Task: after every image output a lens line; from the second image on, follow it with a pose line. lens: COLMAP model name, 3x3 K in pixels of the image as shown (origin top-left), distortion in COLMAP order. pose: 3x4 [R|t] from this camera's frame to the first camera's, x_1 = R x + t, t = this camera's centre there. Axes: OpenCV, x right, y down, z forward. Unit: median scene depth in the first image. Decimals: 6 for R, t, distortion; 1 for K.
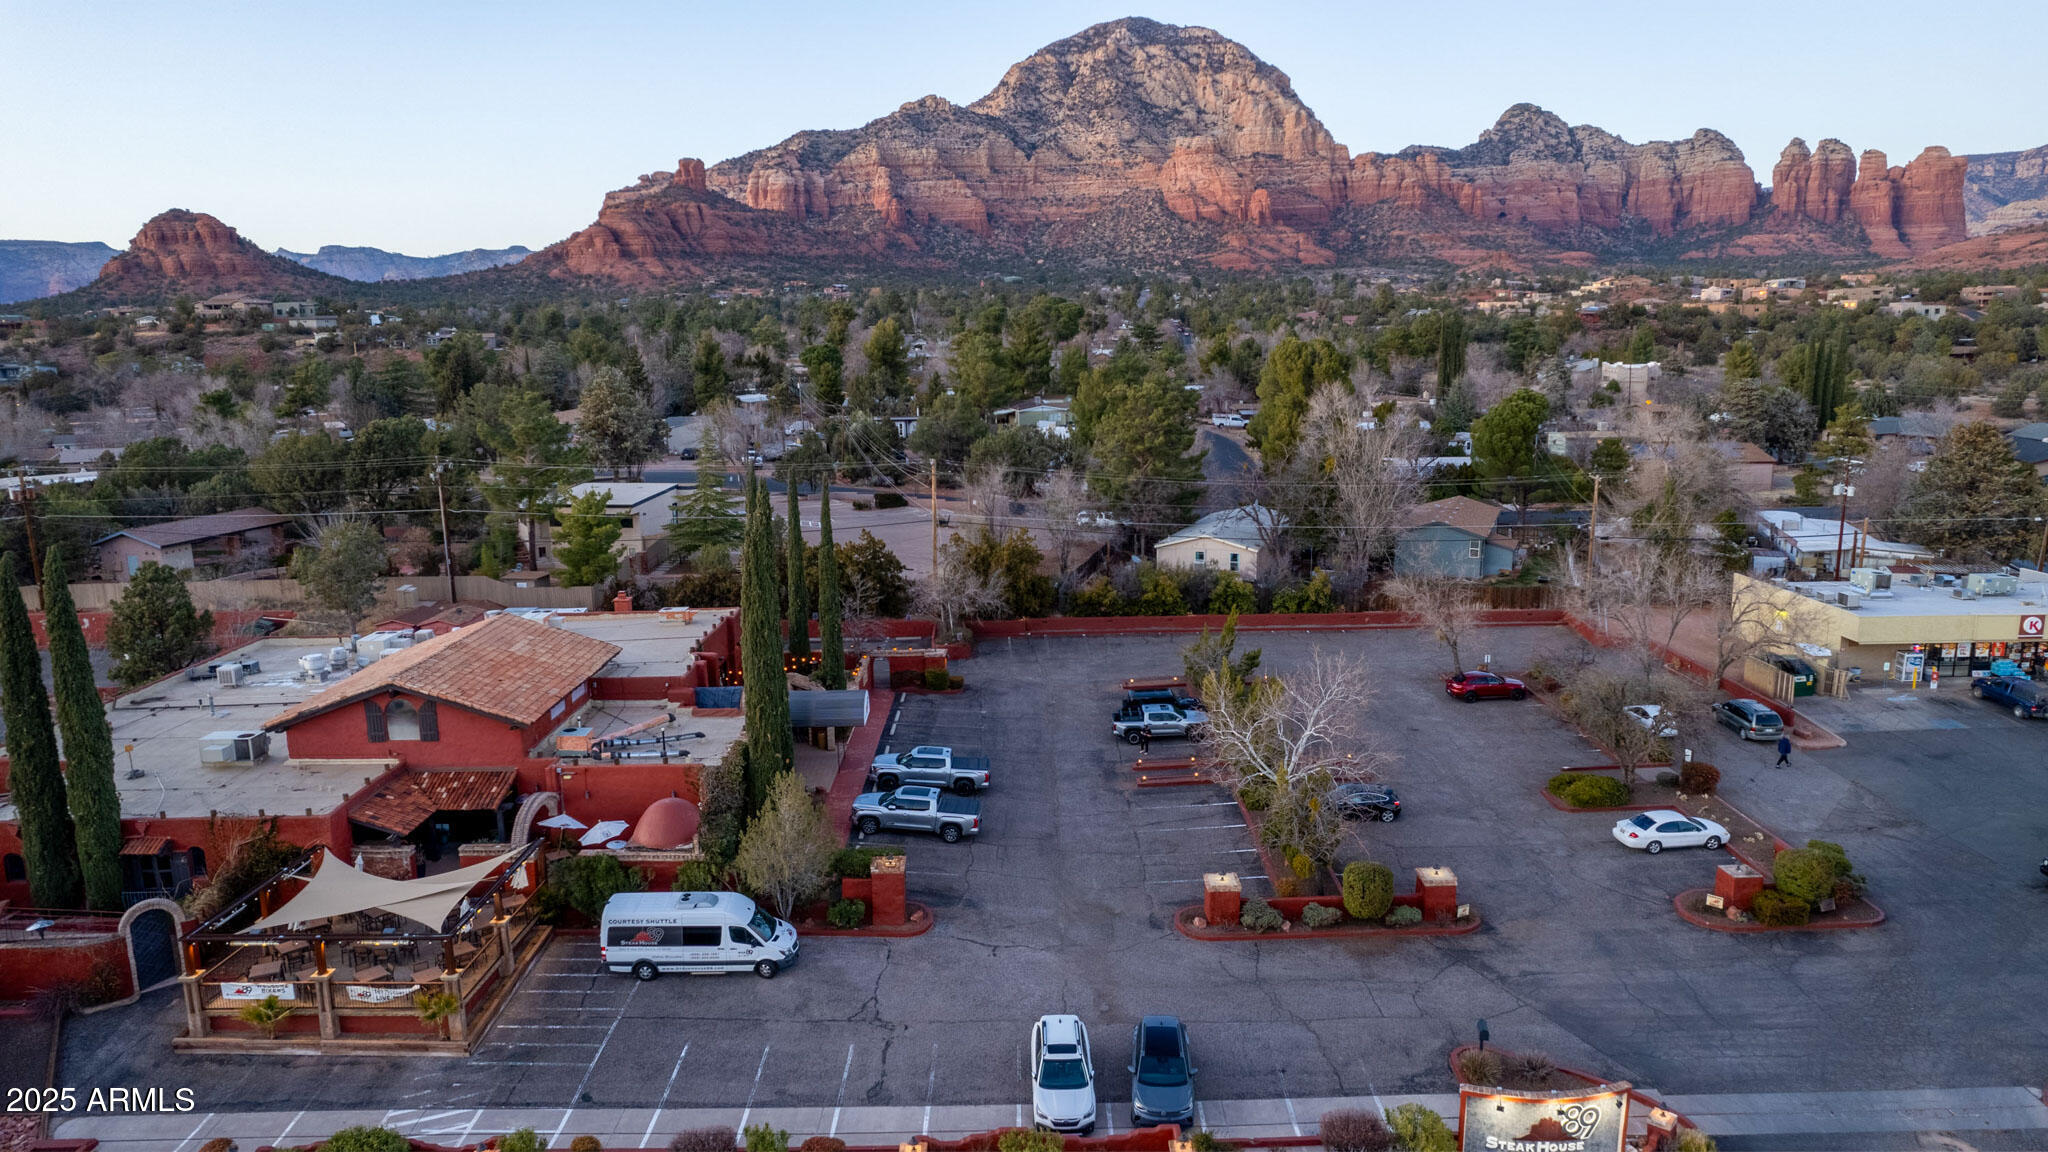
lens RADIAL K [[1277.7, 0, 1064.8], [0, 1277.7, 562.0], [0, 0, 1]] dist [-0.062907, 0.040198]
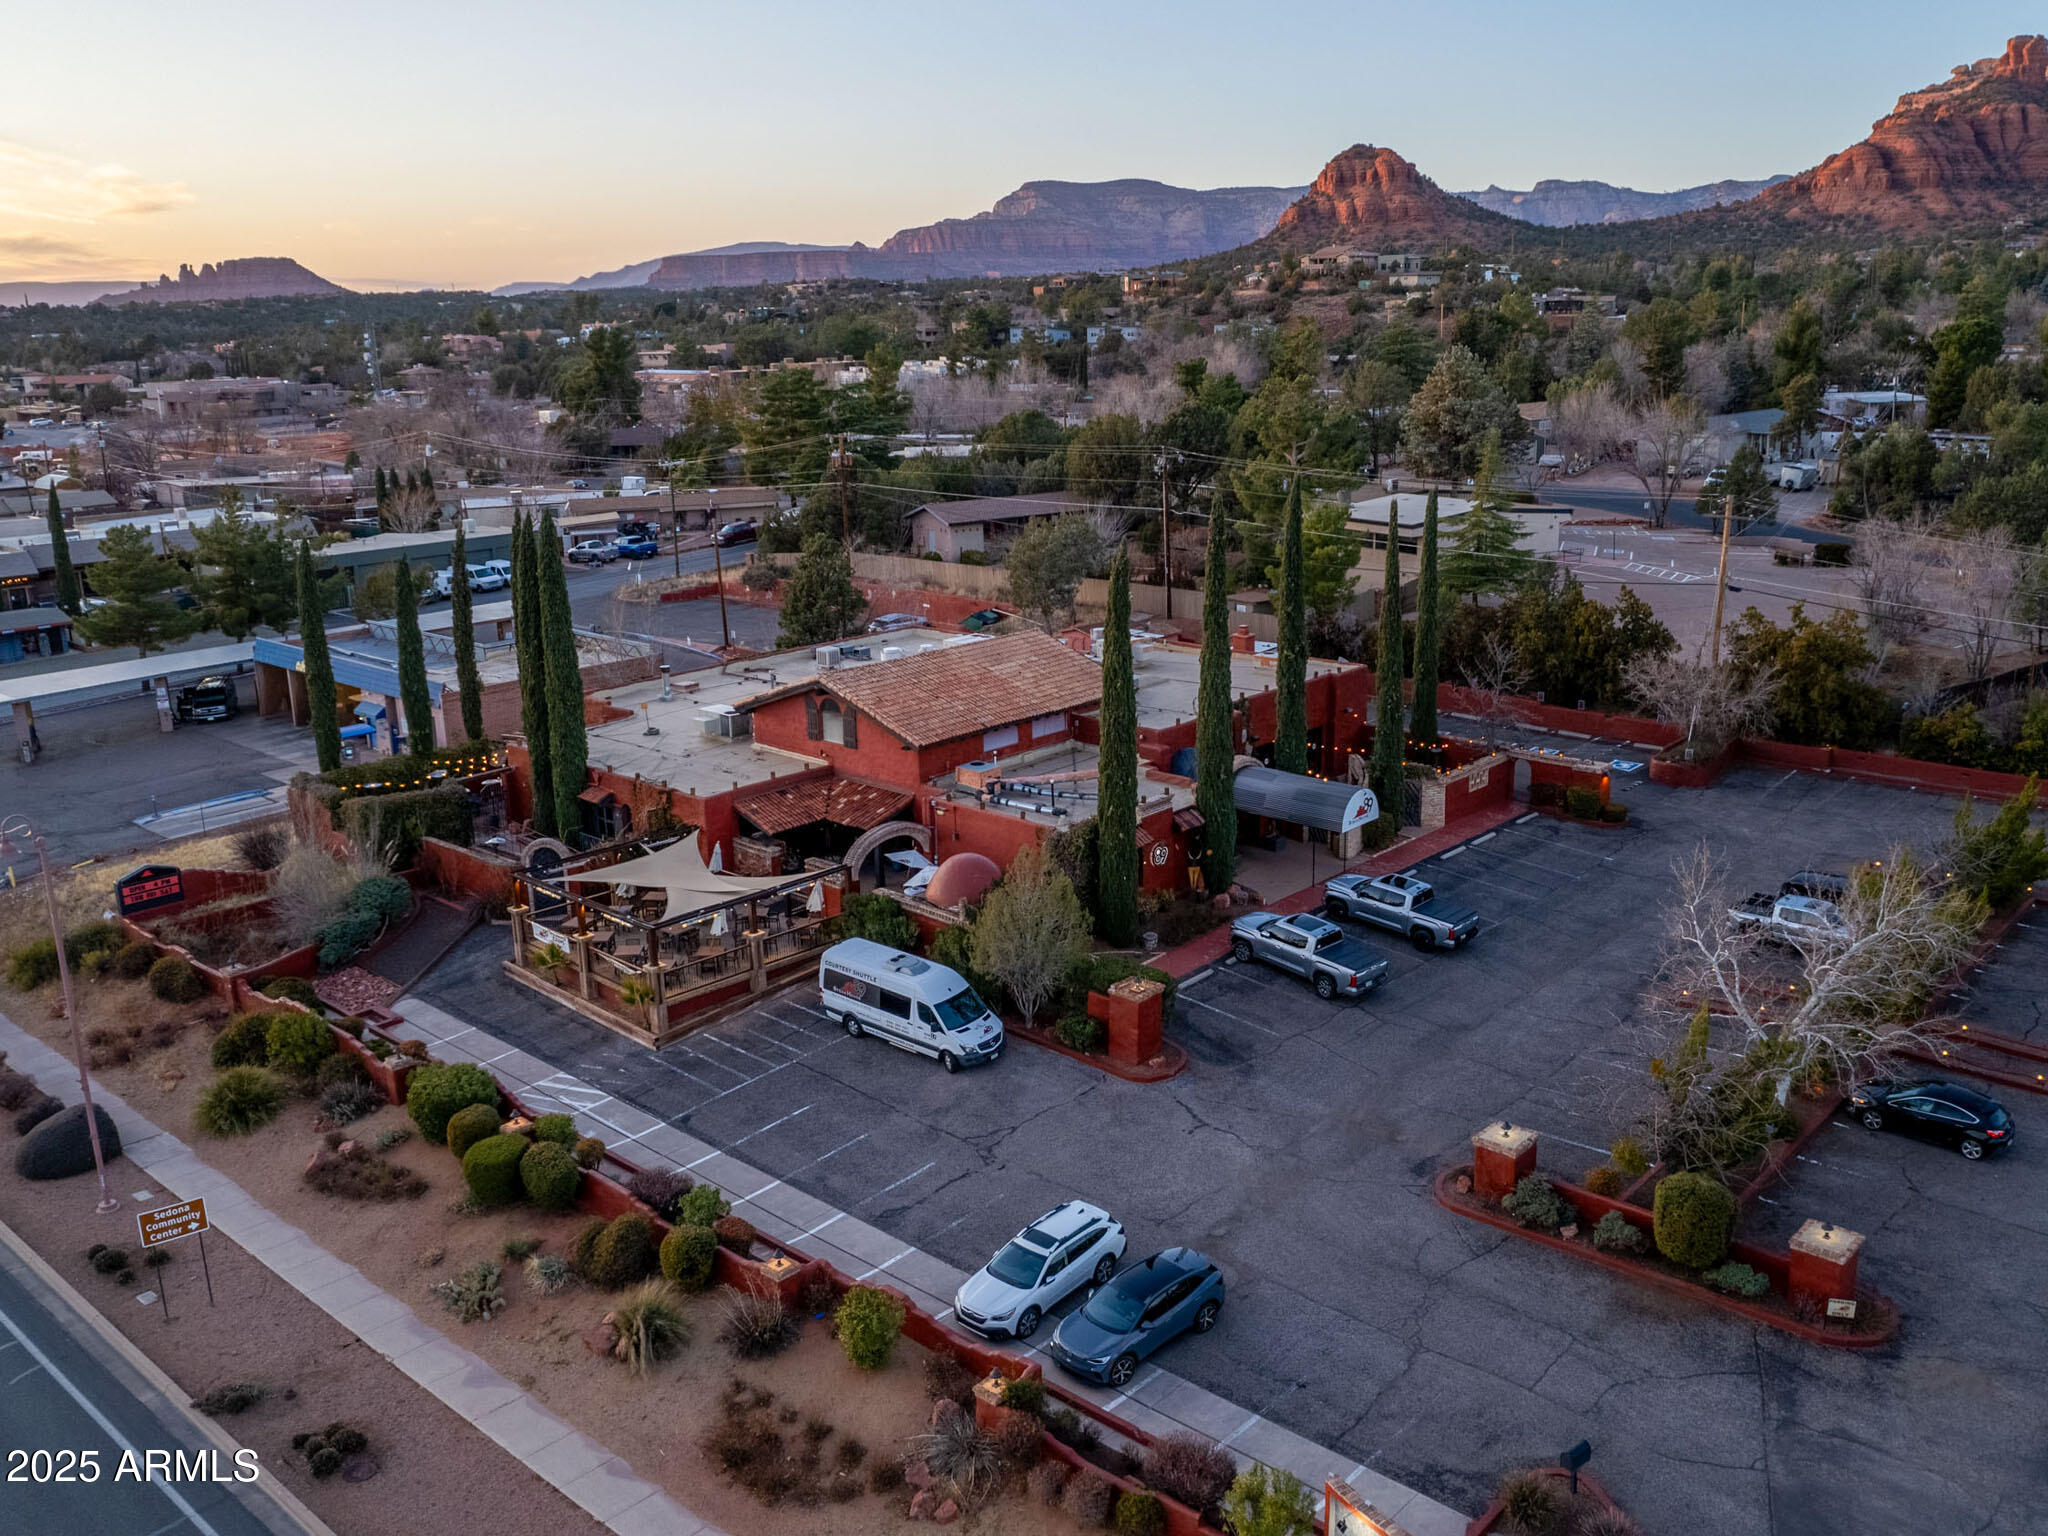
lens RADIAL K [[1724.4, 0, 1128.7], [0, 1724.4, 761.9], [0, 0, 1]] dist [-0.050177, 0.002477]
pose [[0.751634, 0.172573, -0.636605, 0.464346], [-0.116322, 0.984720, 0.129601, -0.037361], [0.649243, -0.023362, 0.760222, 0.157560]]
